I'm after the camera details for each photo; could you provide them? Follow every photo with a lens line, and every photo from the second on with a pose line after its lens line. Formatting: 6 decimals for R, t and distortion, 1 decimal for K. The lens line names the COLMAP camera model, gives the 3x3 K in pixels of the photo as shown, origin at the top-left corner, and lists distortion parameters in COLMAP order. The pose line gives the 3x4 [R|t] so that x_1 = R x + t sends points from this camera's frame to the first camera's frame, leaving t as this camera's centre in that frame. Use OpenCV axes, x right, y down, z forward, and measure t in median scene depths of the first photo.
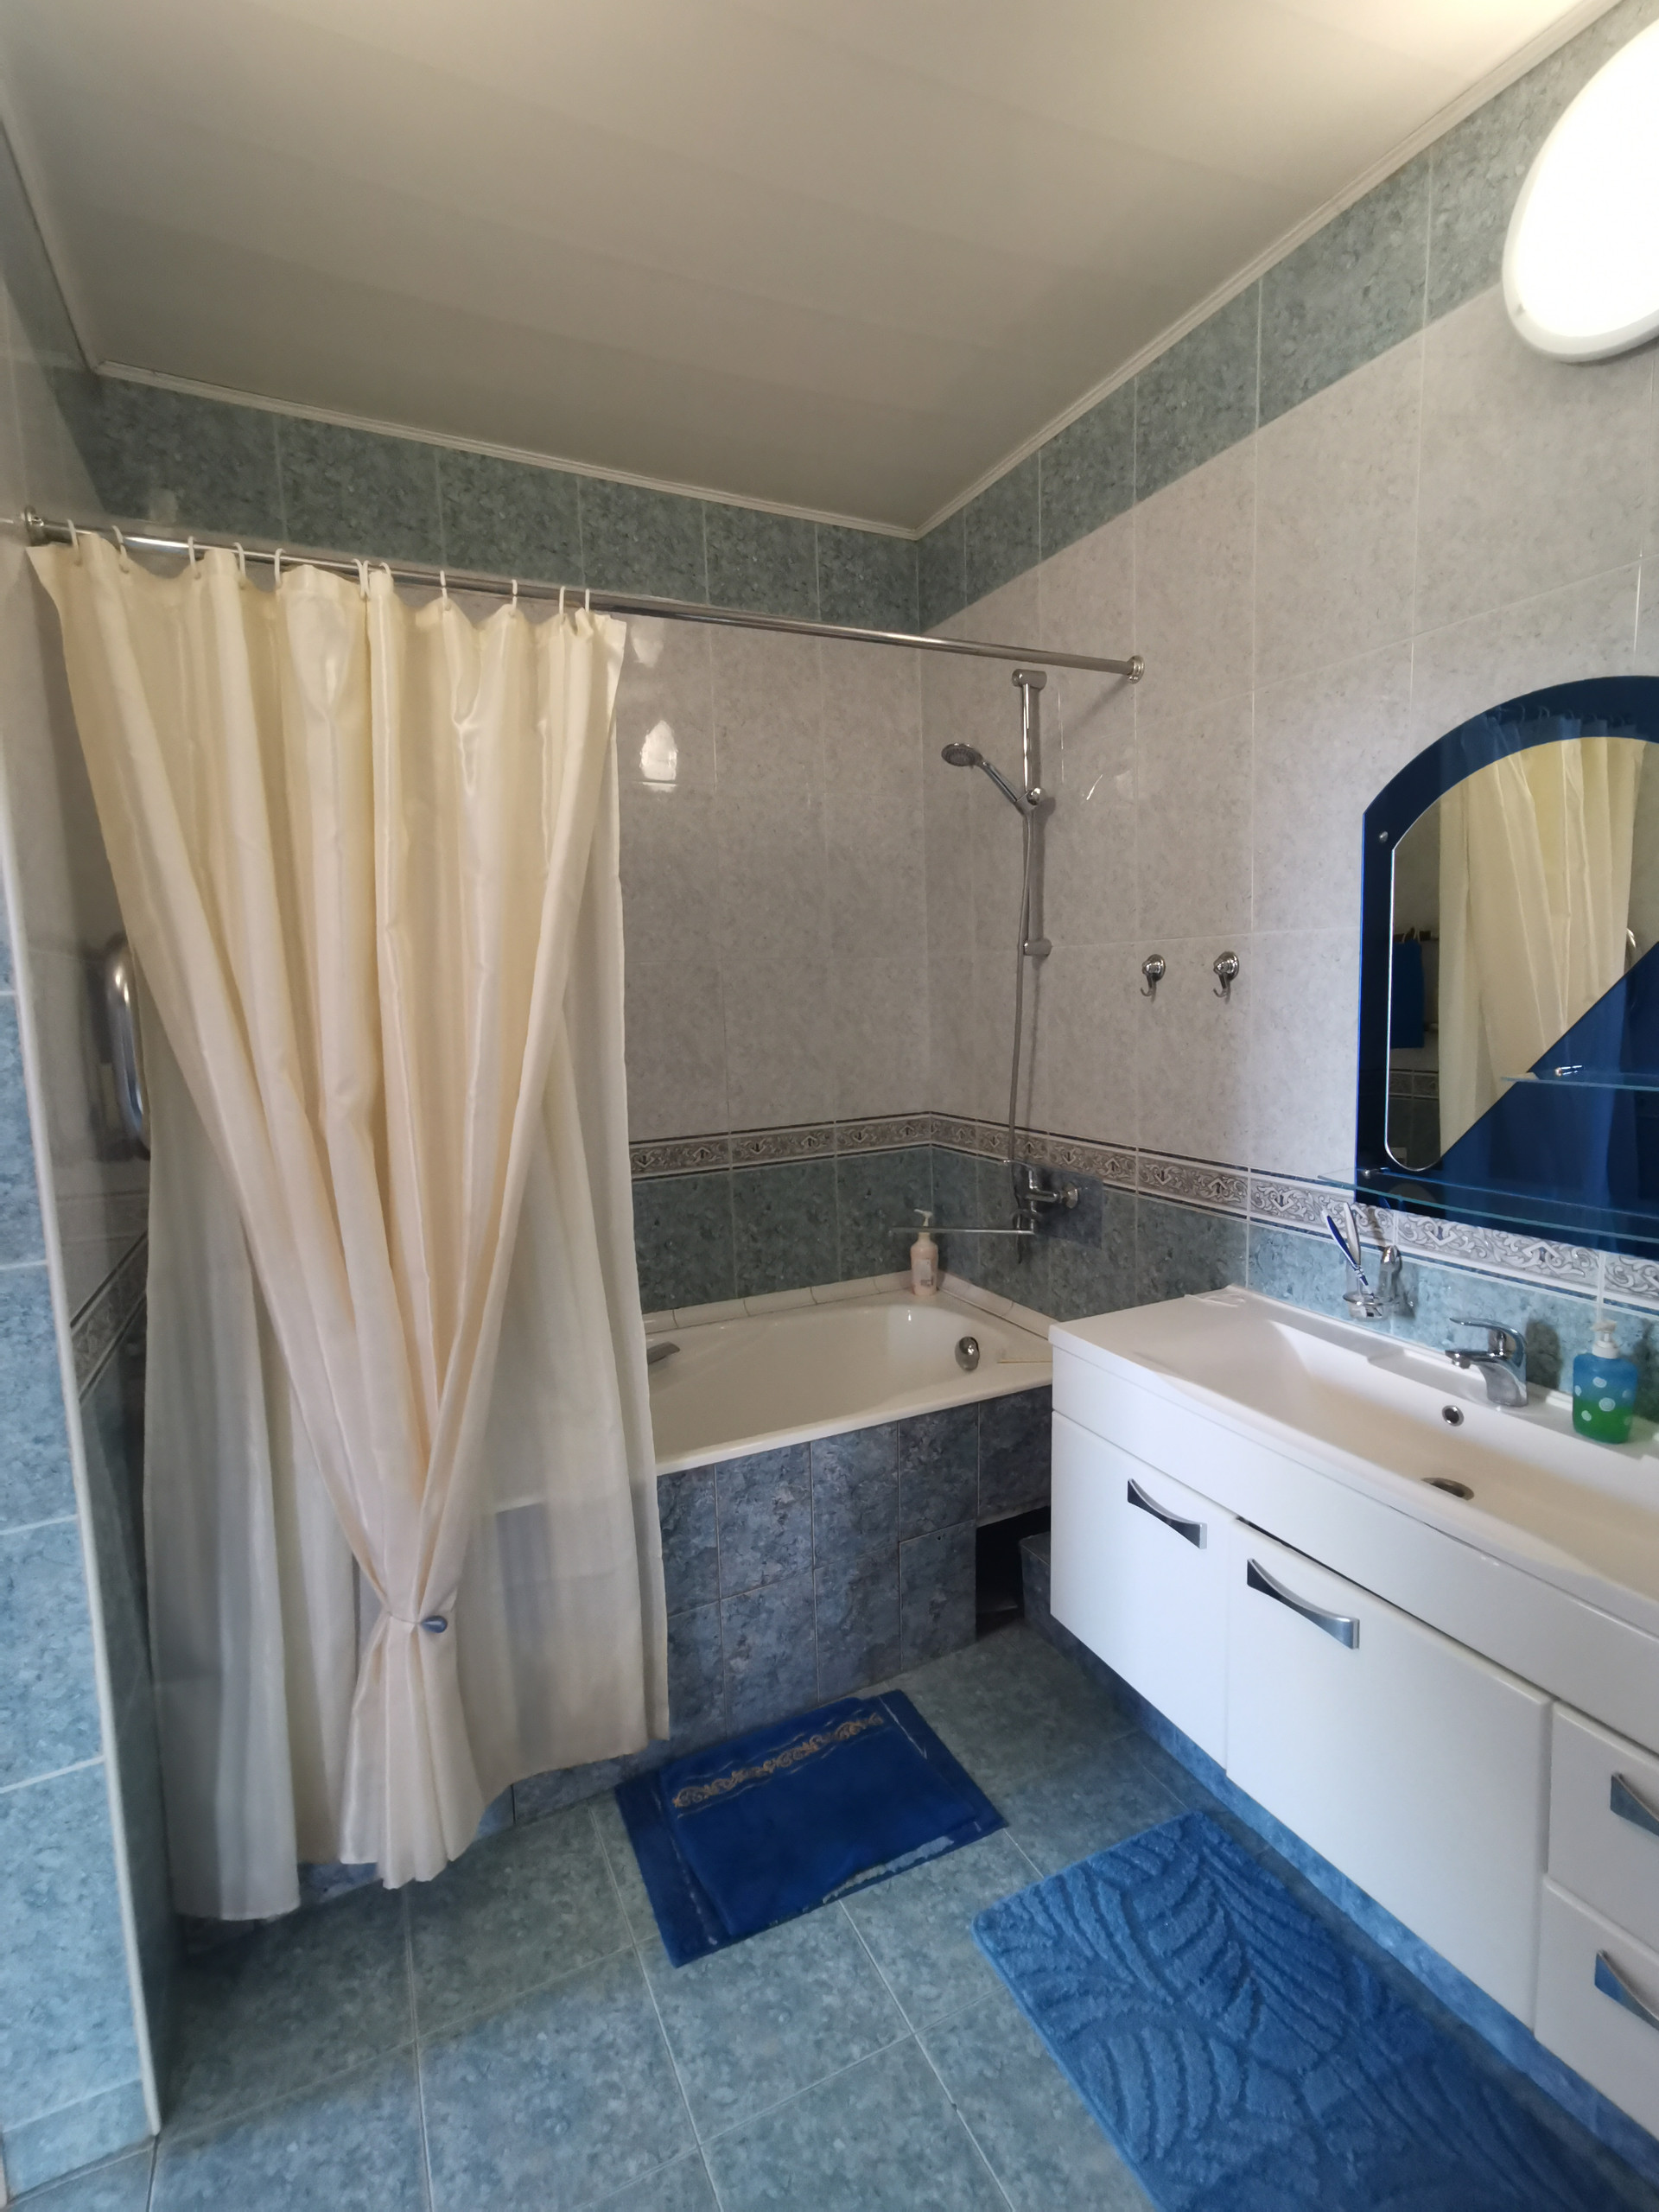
lens RADIAL K [[1048.4, 0, 829.5], [0, 1048.4, 1106.0], [0, 0, 1]] dist [-0.025437, 0.017641]
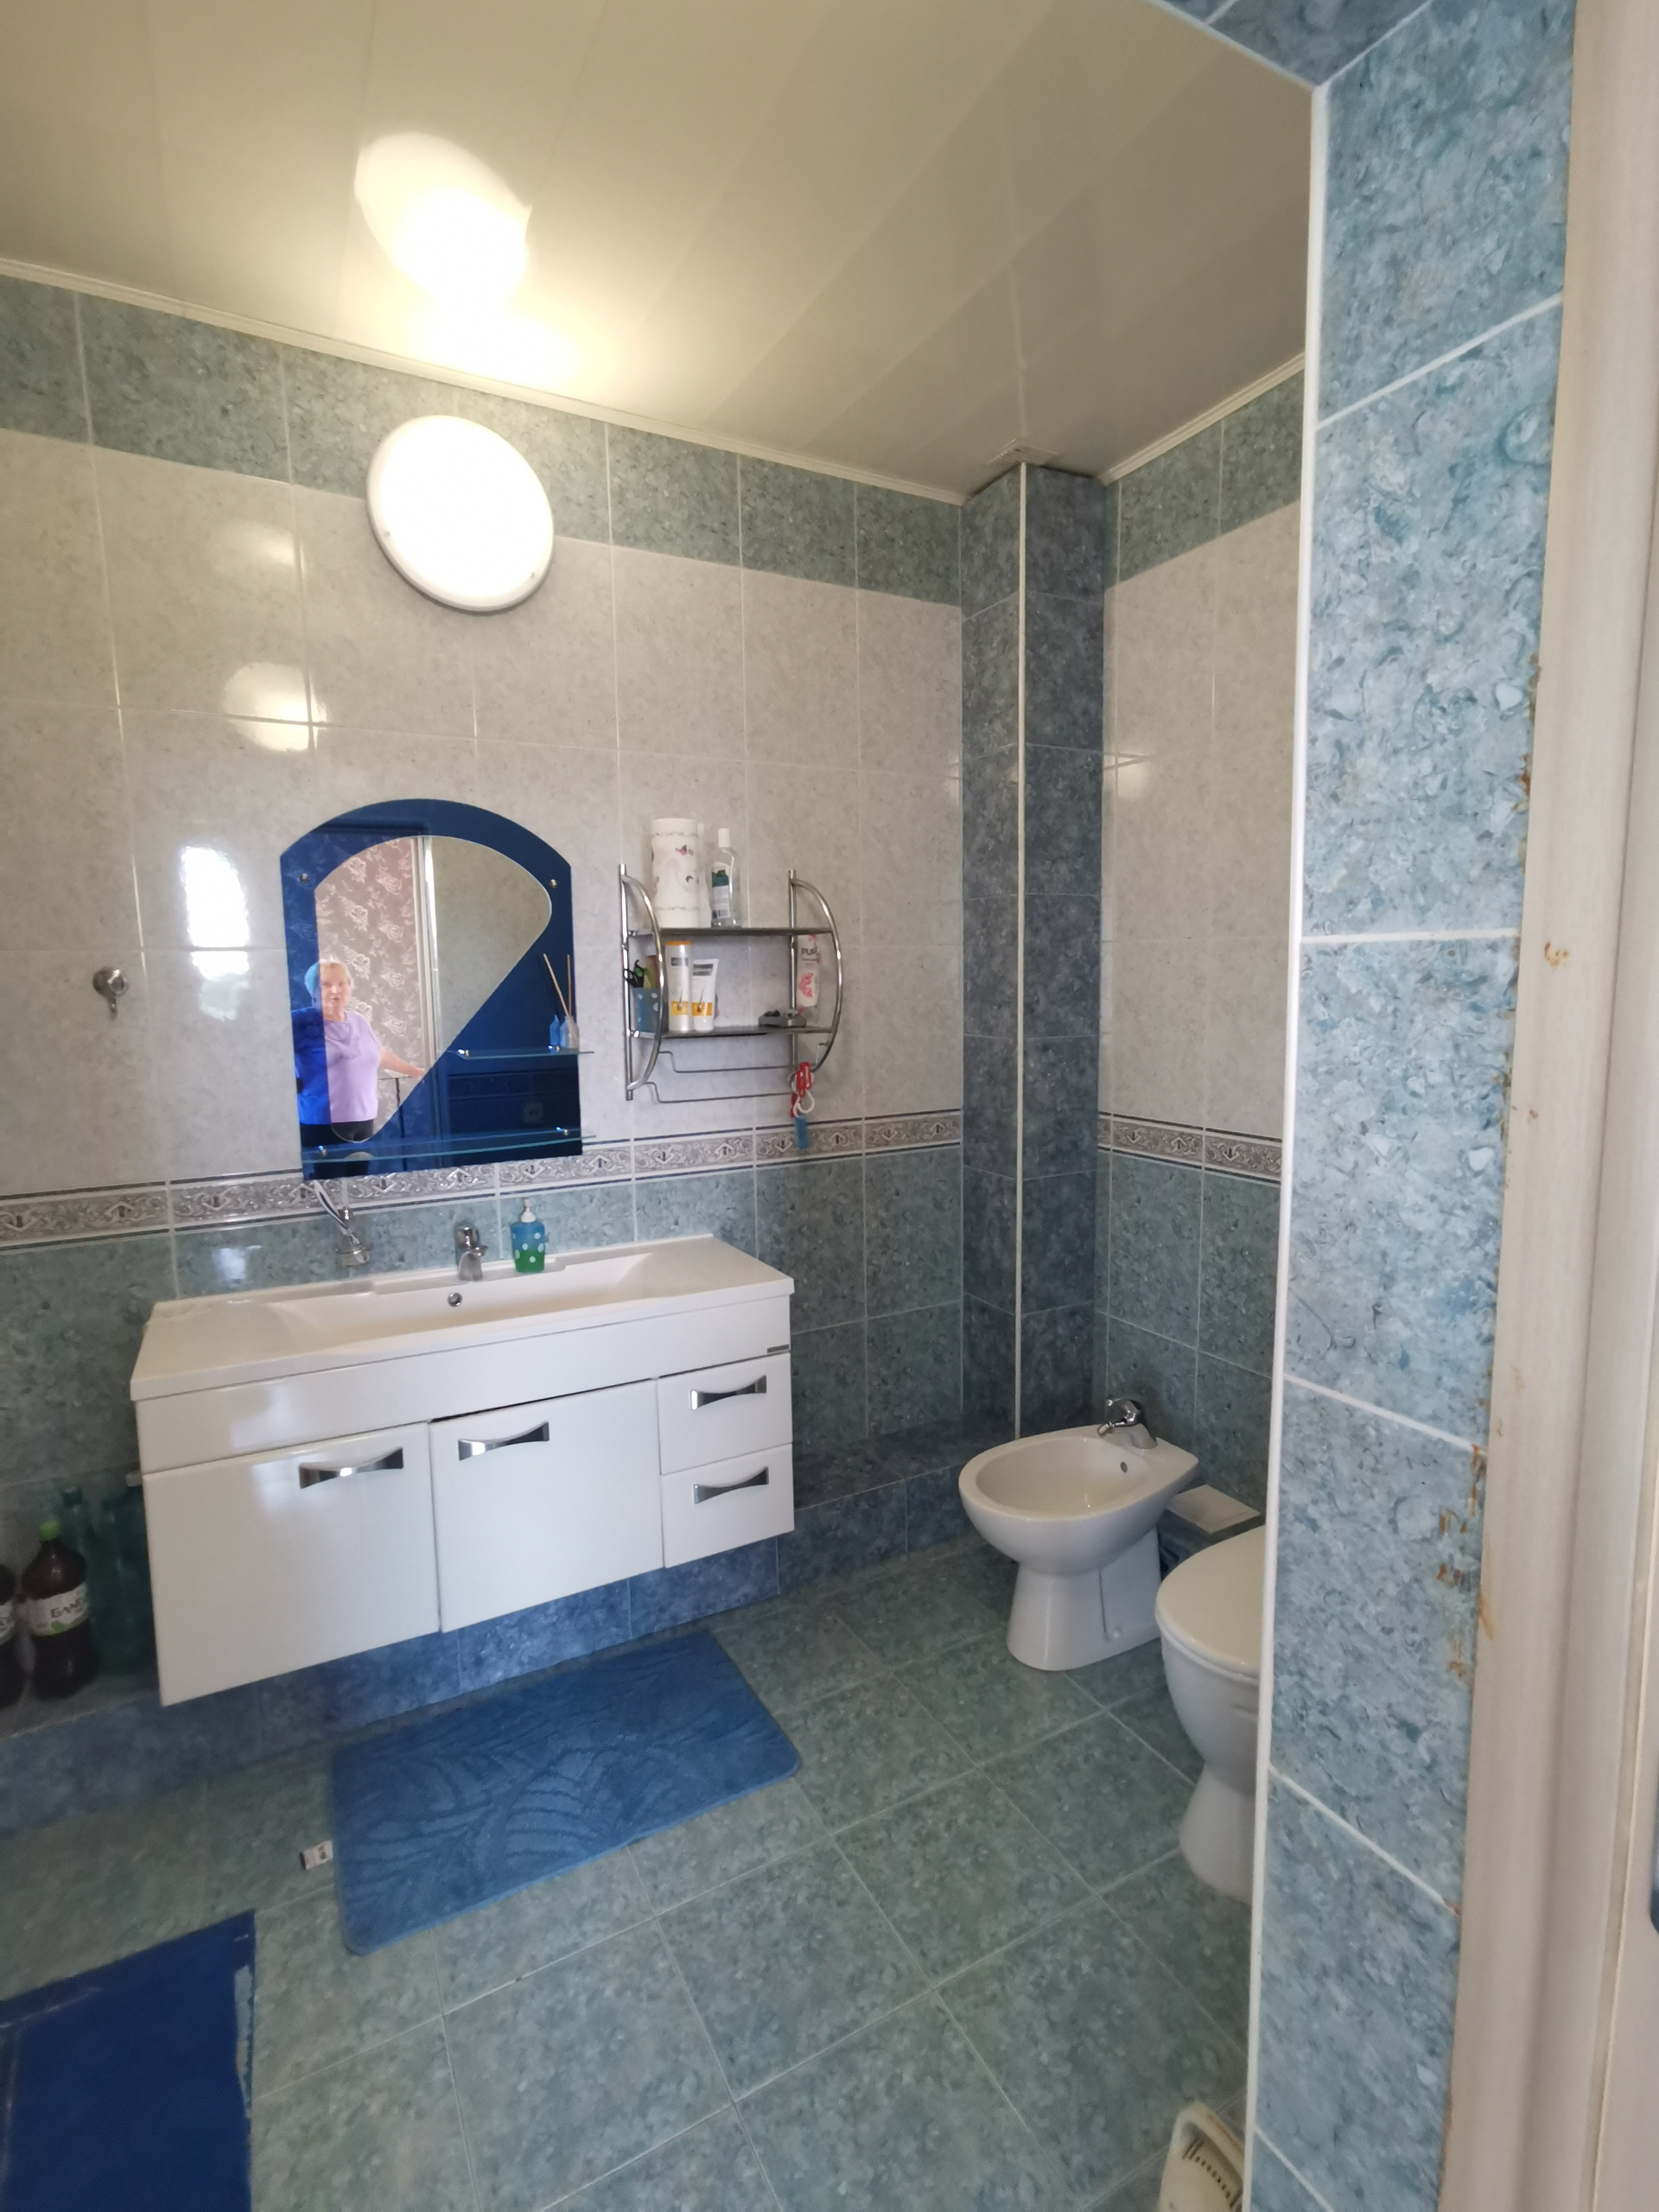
lens RADIAL K [[1048.4, 0, 829.5], [0, 1048.4, 1106.0], [0, 0, 1]] dist [-0.025437, 0.017641]
pose [[-0.049600, -0.093307, 0.994401, -0.736706], [0.130681, 0.986461, 0.099080, -0.033690], [-0.990183, 0.134863, -0.036735, 0.457924]]
